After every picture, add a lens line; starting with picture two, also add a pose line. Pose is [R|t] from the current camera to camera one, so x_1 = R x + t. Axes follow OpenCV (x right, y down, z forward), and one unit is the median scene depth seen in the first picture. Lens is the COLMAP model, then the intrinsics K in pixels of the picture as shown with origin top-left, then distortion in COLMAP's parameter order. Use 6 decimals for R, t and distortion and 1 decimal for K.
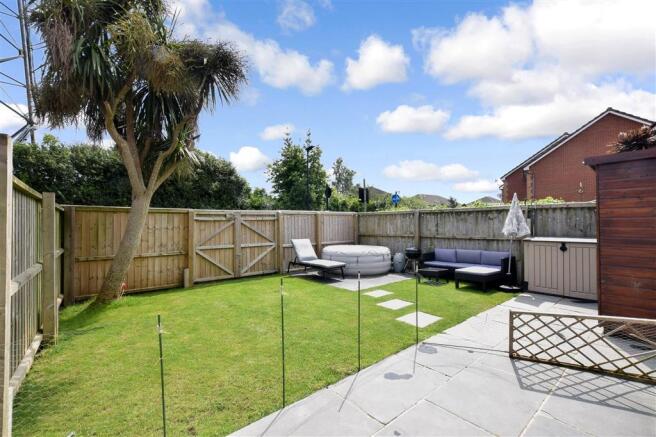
lens RADIAL K [[288.9, 0, 328.0], [0, 288.9, 218.5], [0, 0, 1]] dist [0.000039, 0.000025]
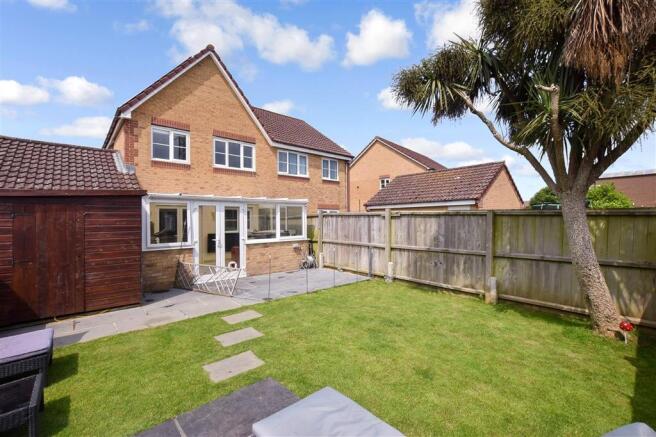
lens RADIAL K [[288.9, 0, 328.0], [0, 288.9, 218.5], [0, 0, 1]] dist [0.000039, 0.000025]
pose [[-0.999342, 0.004815, -0.035938, 0.012014], [0.005397, 0.999855, -0.016129, -0.007056], [0.035855, -0.016312, -0.999224, 1.402464]]
